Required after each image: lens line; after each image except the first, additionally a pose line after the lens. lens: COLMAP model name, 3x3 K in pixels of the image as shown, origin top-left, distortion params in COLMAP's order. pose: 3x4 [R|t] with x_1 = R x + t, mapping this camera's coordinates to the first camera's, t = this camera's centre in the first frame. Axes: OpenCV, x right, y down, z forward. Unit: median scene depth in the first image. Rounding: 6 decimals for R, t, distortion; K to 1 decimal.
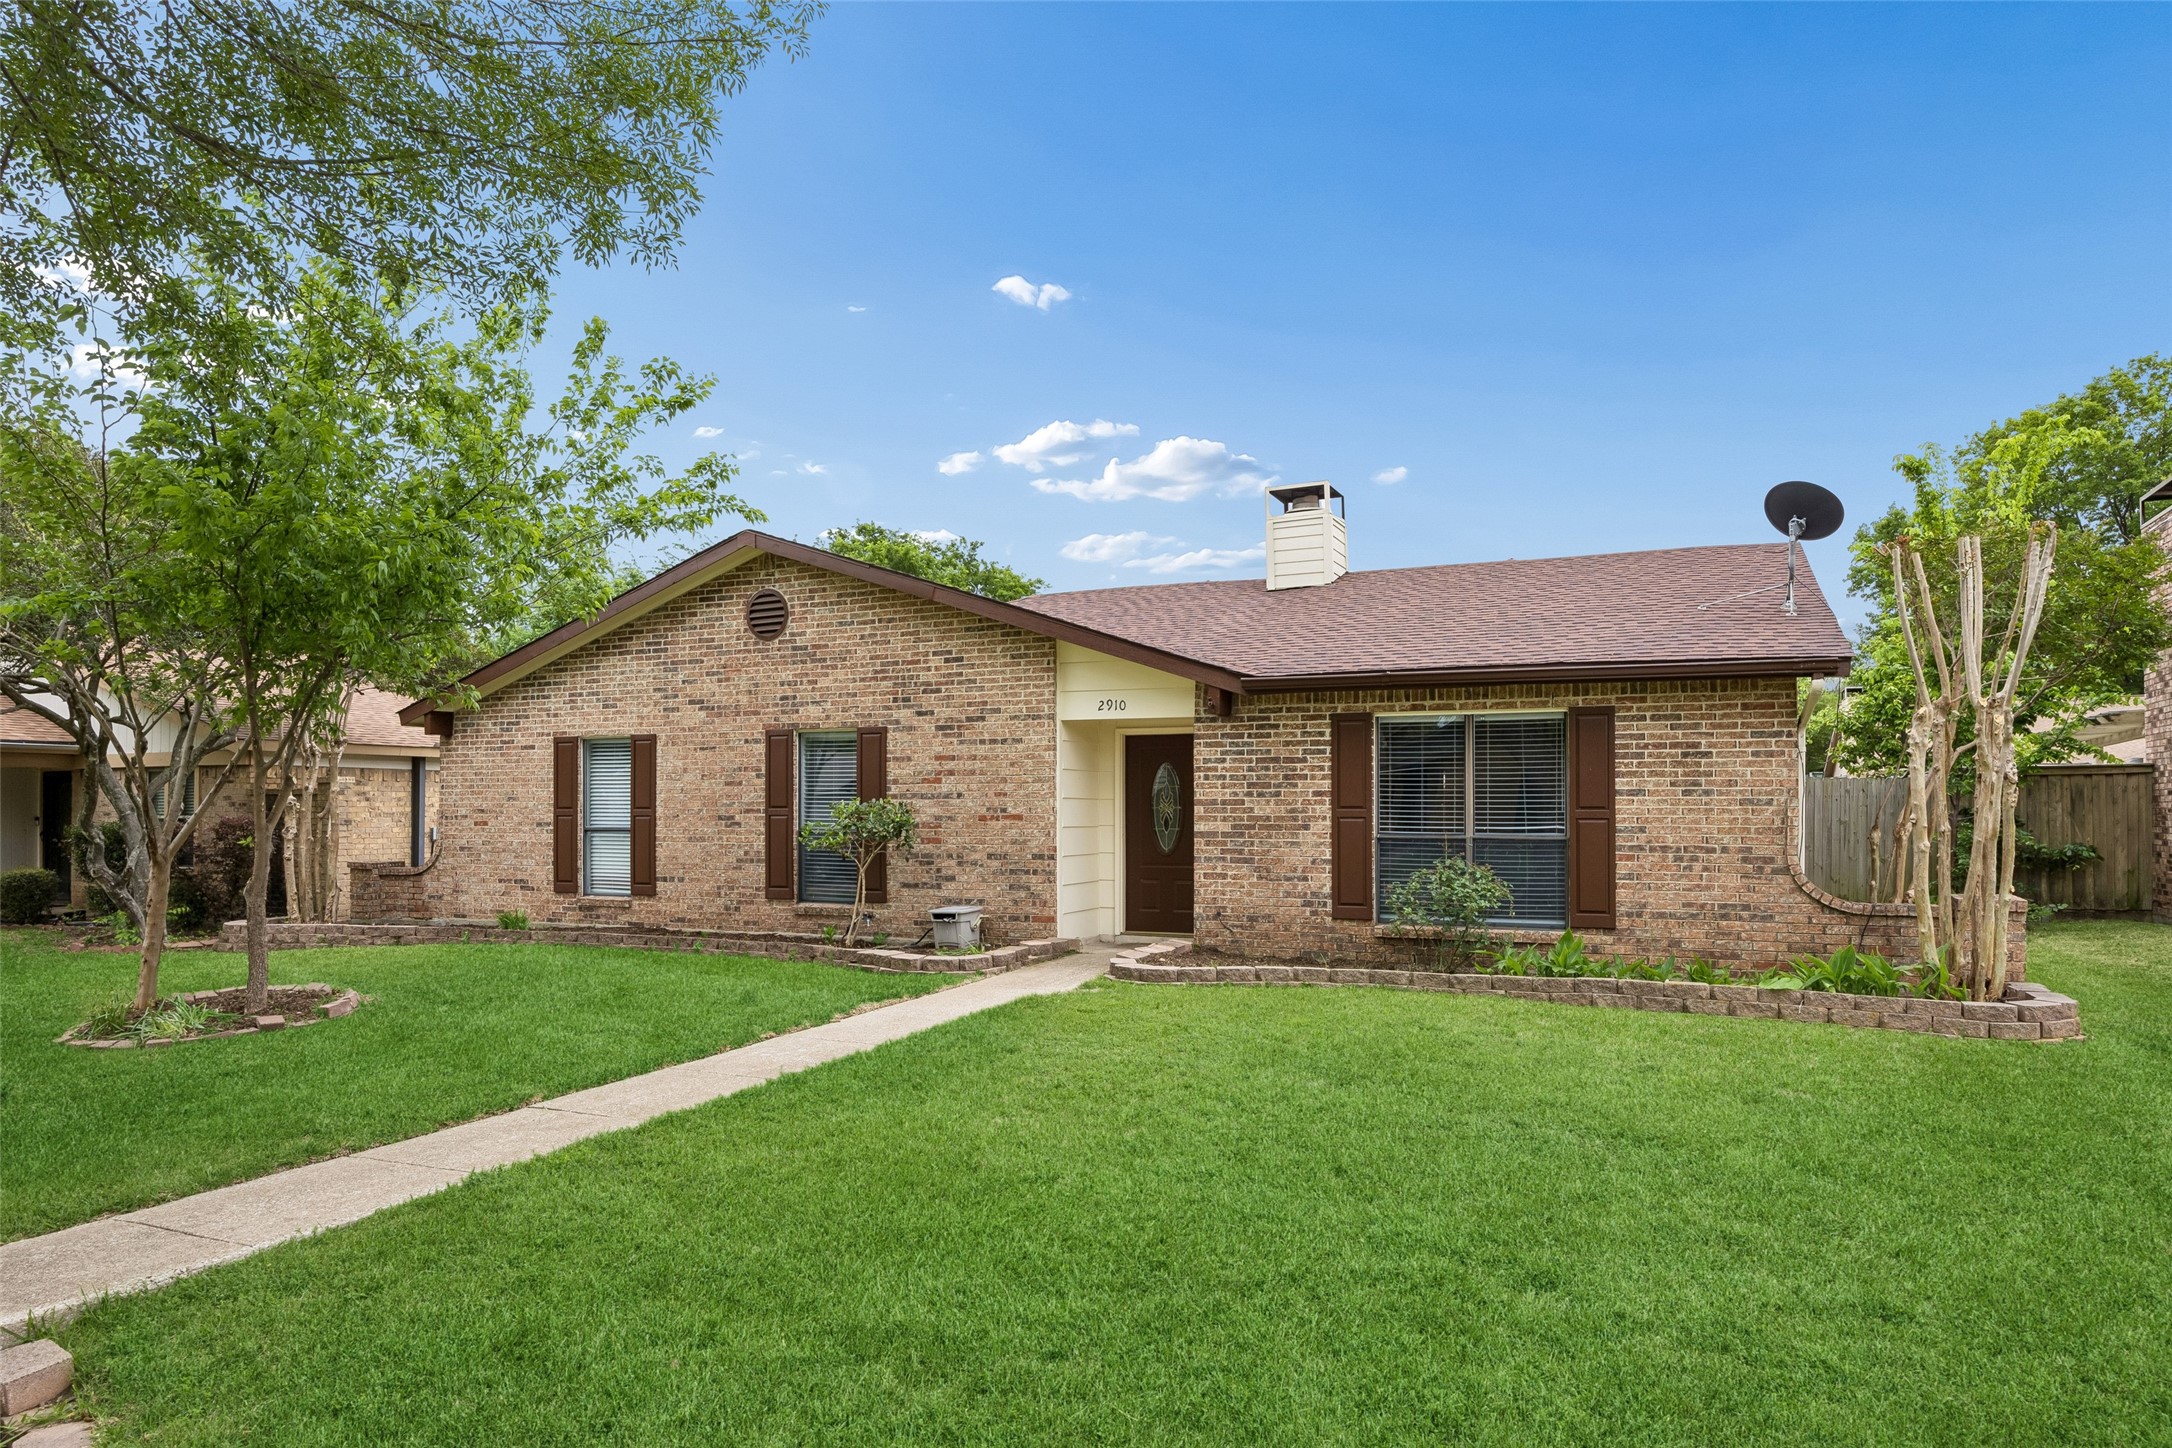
lens RADIAL K [[1235.4, 0, 1086.8], [0, 1235.4, 719.6], [0, 0, 1]] dist [-0.005454, -0.001054]
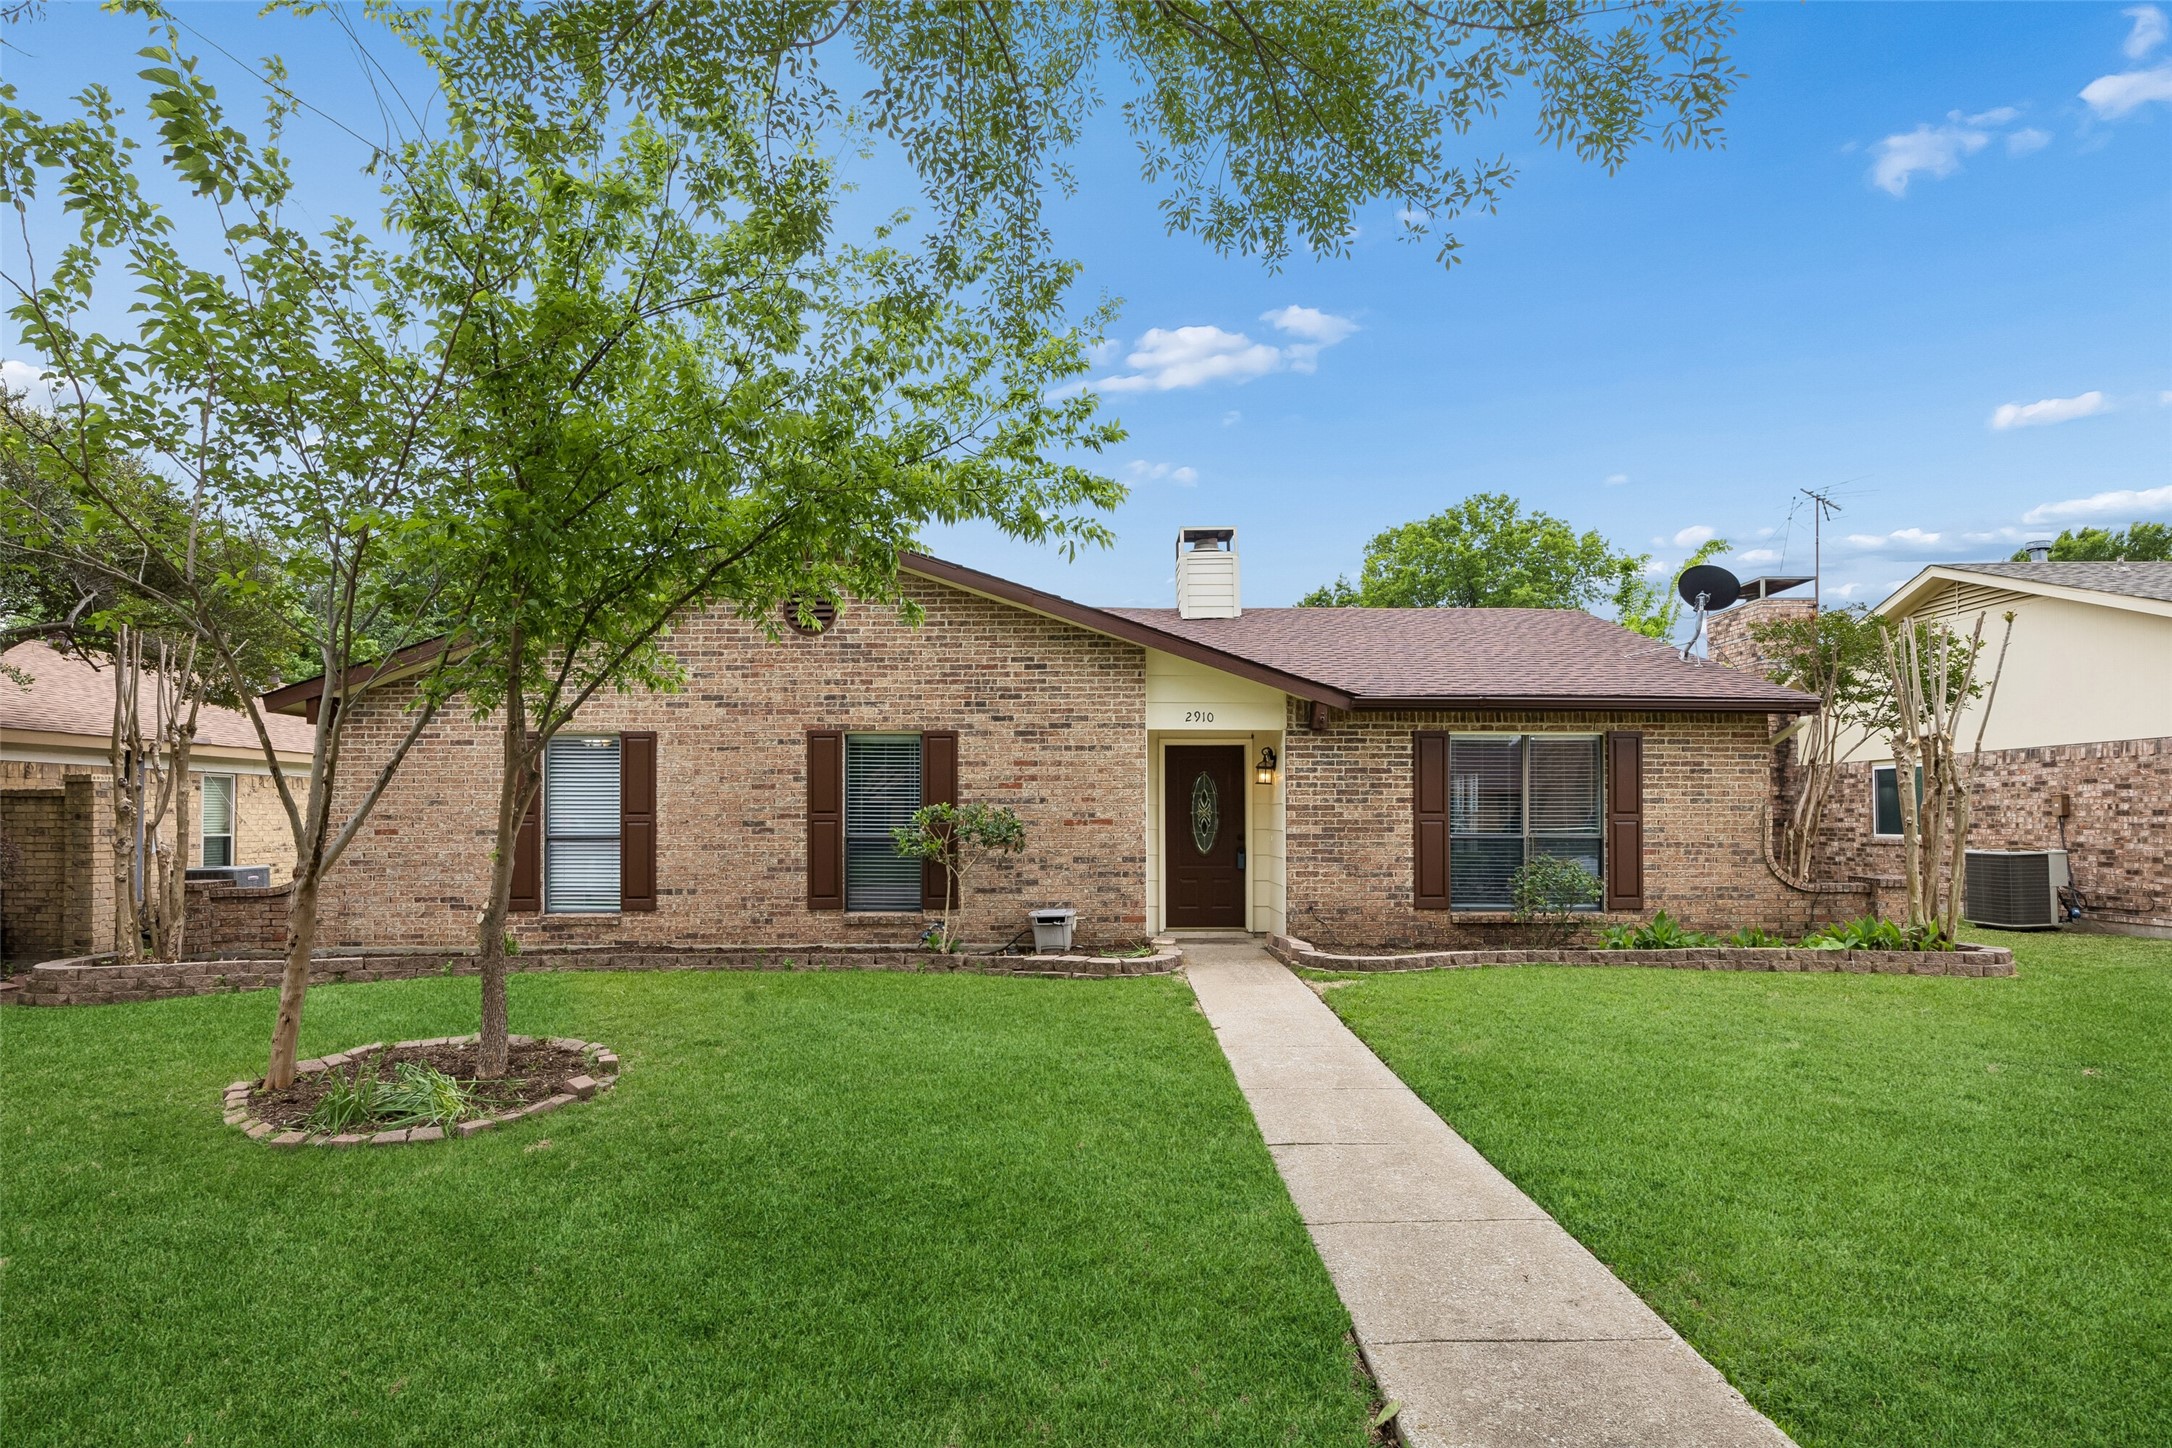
lens RADIAL K [[1105.9, 0, 1085.9], [0, 1105.9, 734.5], [0, 0, 1]] dist [0.004635, -0.004000]
pose [[0.918470, 0.028215, 0.394483, -0.437449], [-0.027793, 0.999591, -0.006785, 0.012516], [-0.394513, -0.004732, 0.918878, 0.152855]]
